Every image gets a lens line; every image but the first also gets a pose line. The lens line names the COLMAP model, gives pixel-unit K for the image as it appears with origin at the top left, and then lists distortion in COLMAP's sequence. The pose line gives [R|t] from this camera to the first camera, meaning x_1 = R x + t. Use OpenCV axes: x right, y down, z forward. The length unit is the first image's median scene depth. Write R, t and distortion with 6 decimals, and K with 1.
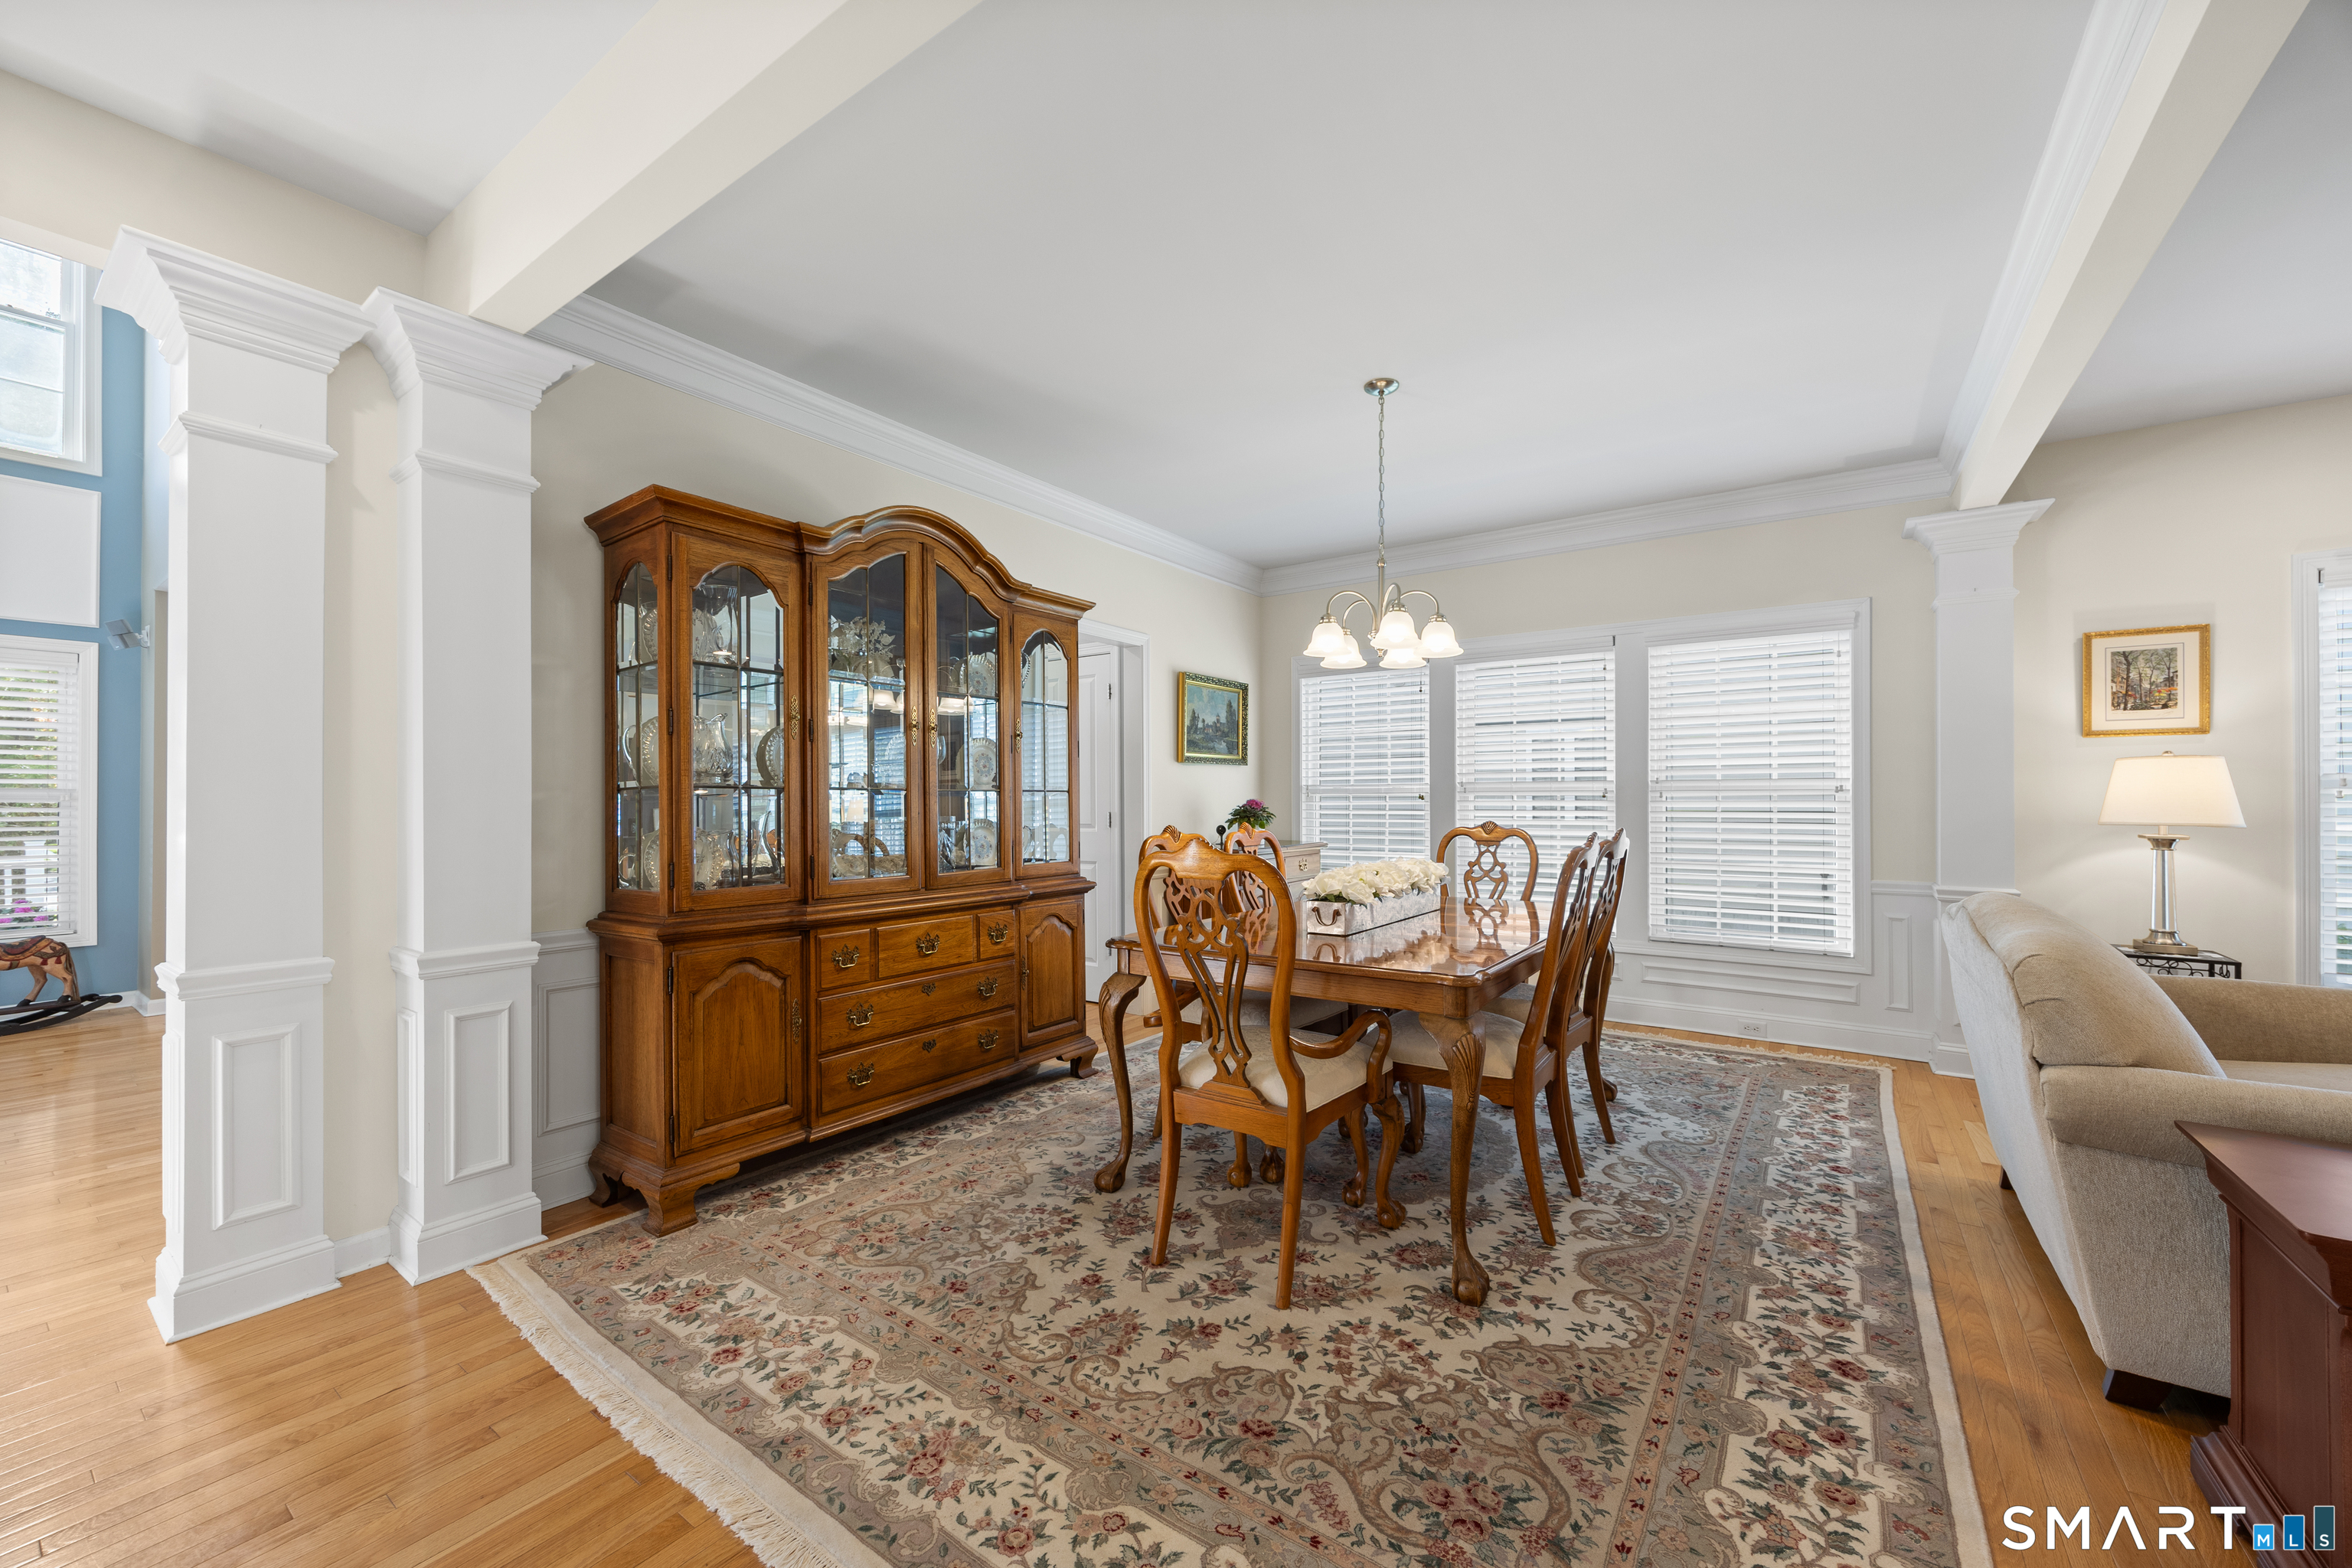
lens RADIAL K [[916.8, 0, 1199.9], [0, 916.8, 797.4], [0, 0, 1]] dist [0.001201, -0.000895]
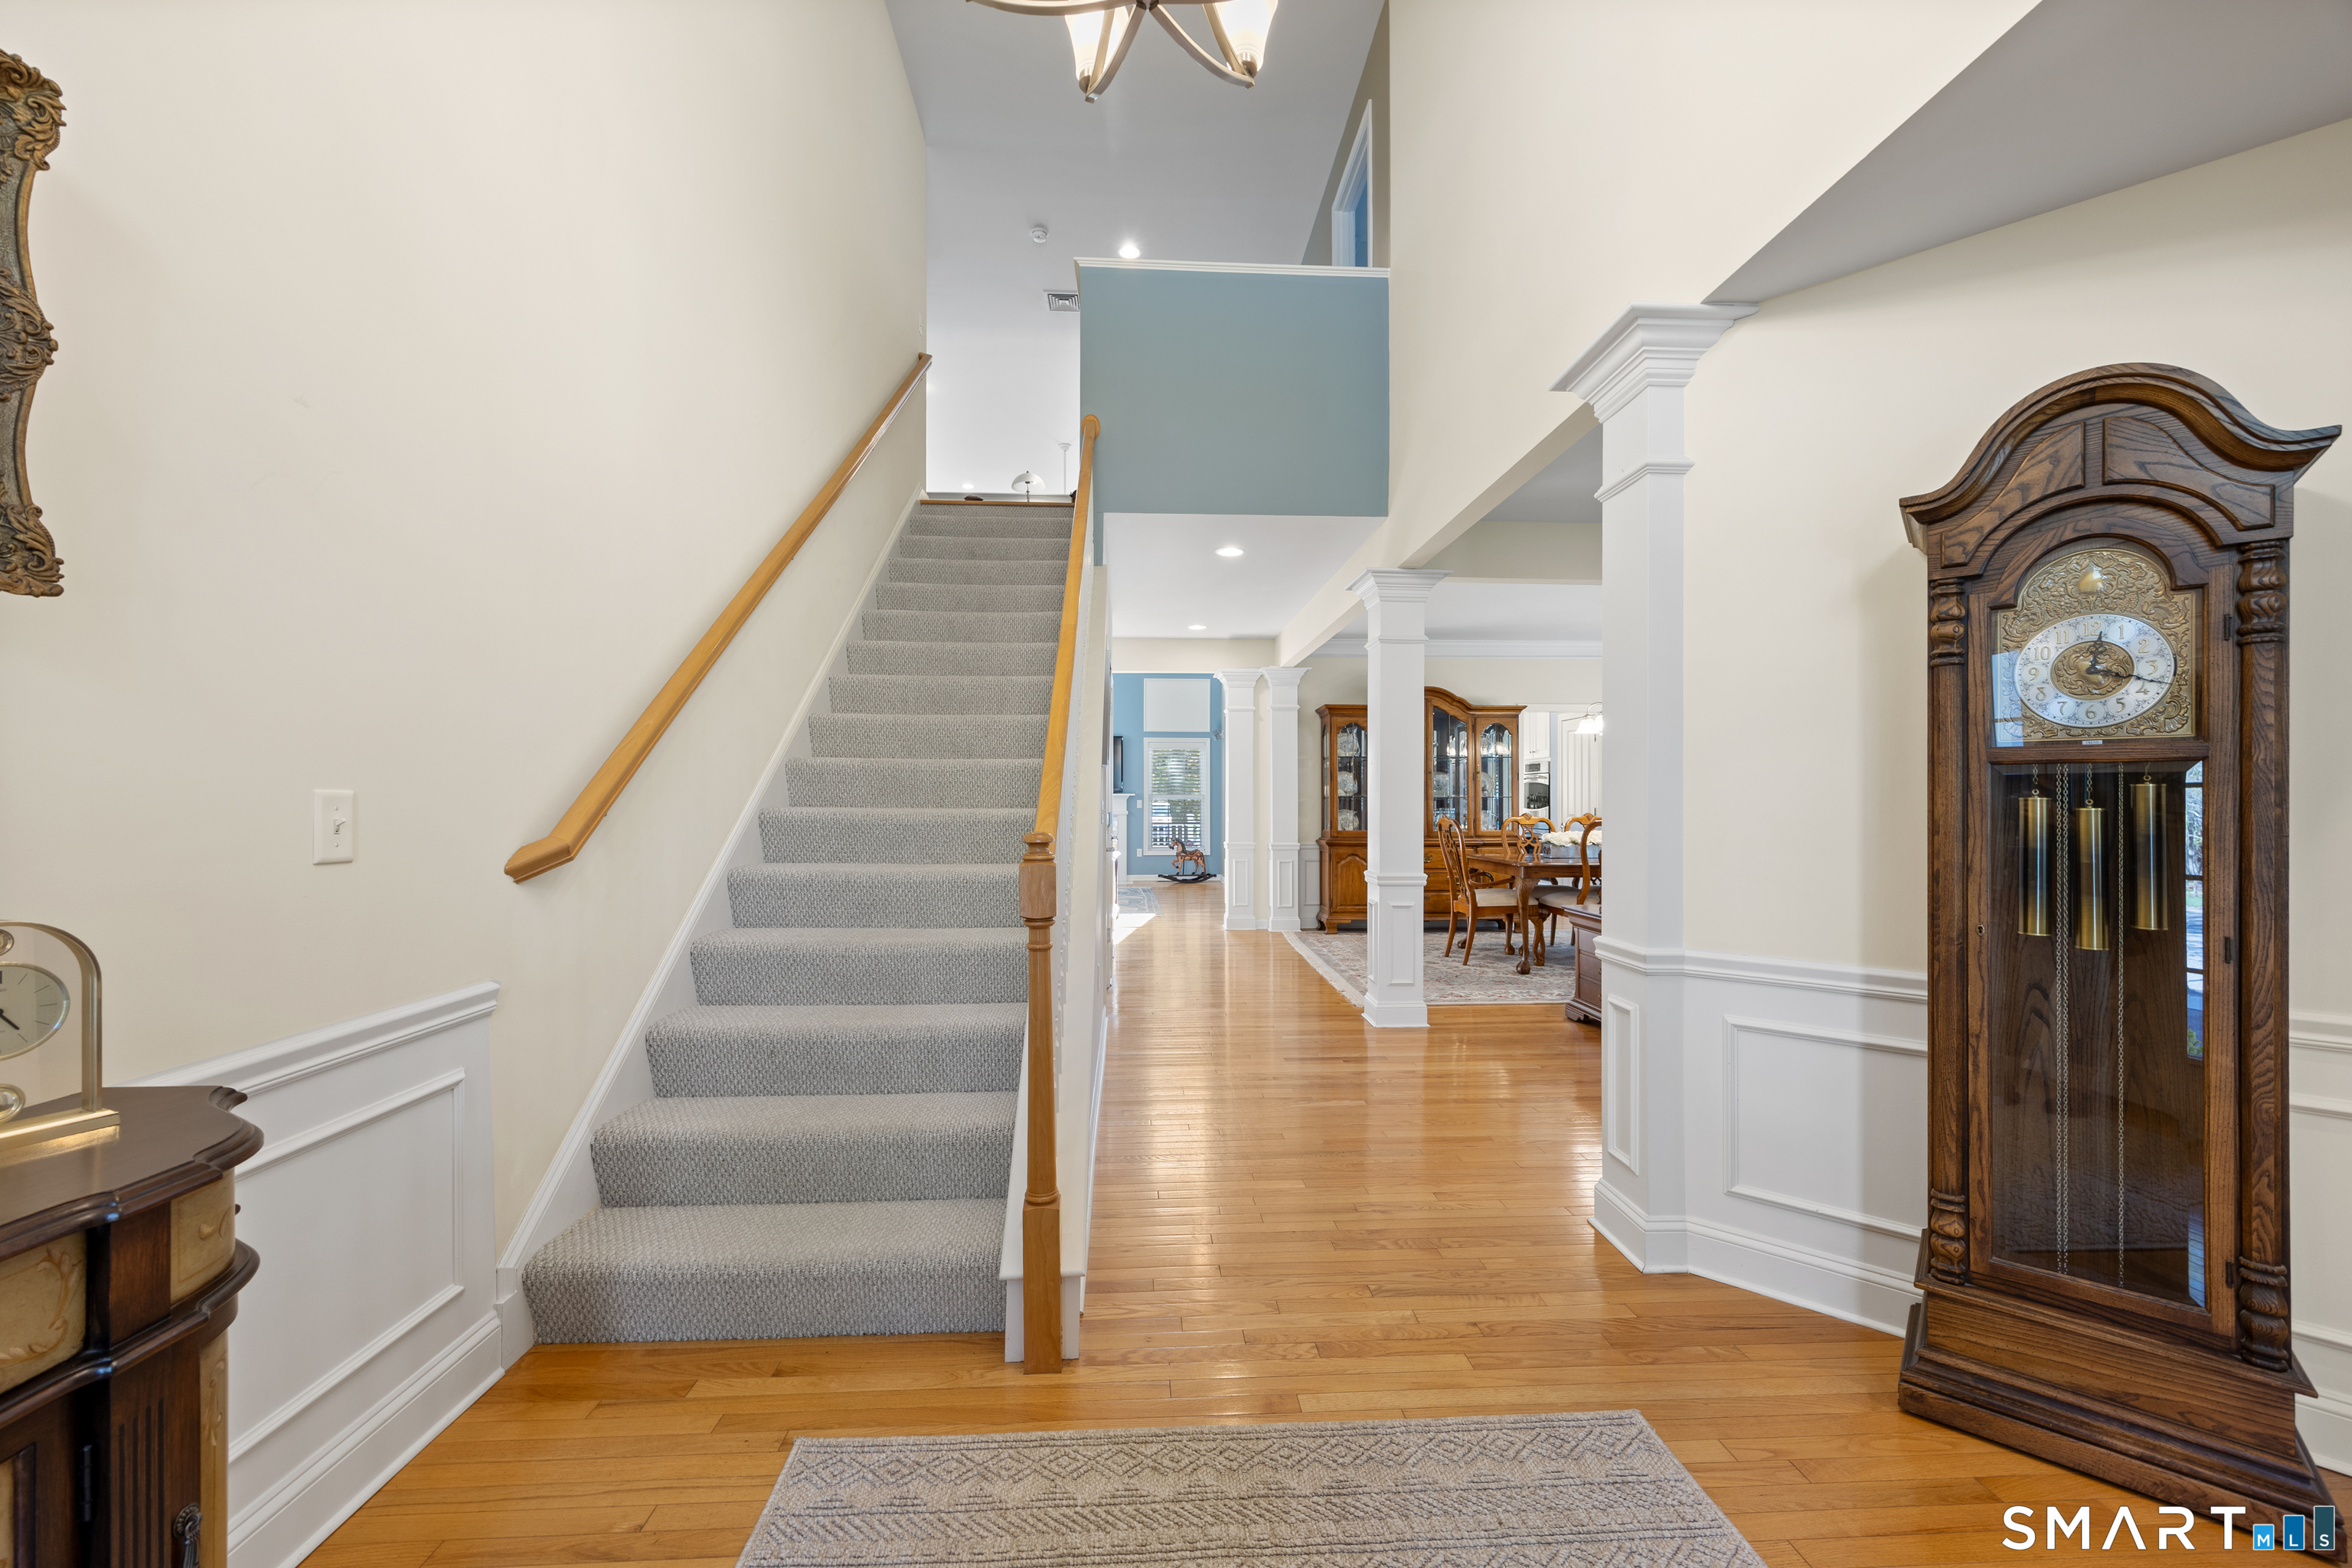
lens RADIAL K [[916.8, 0, 1169.1], [0, 916.8, 795.5], [0, 0, 1]] dist [0.001201, -0.000895]
pose [[0.612070, -0.000296, -0.790803, 1.365645], [0.001936, 0.999997, 0.001124, -0.018874], [0.790801, -0.002219, 0.612069, -1.191154]]
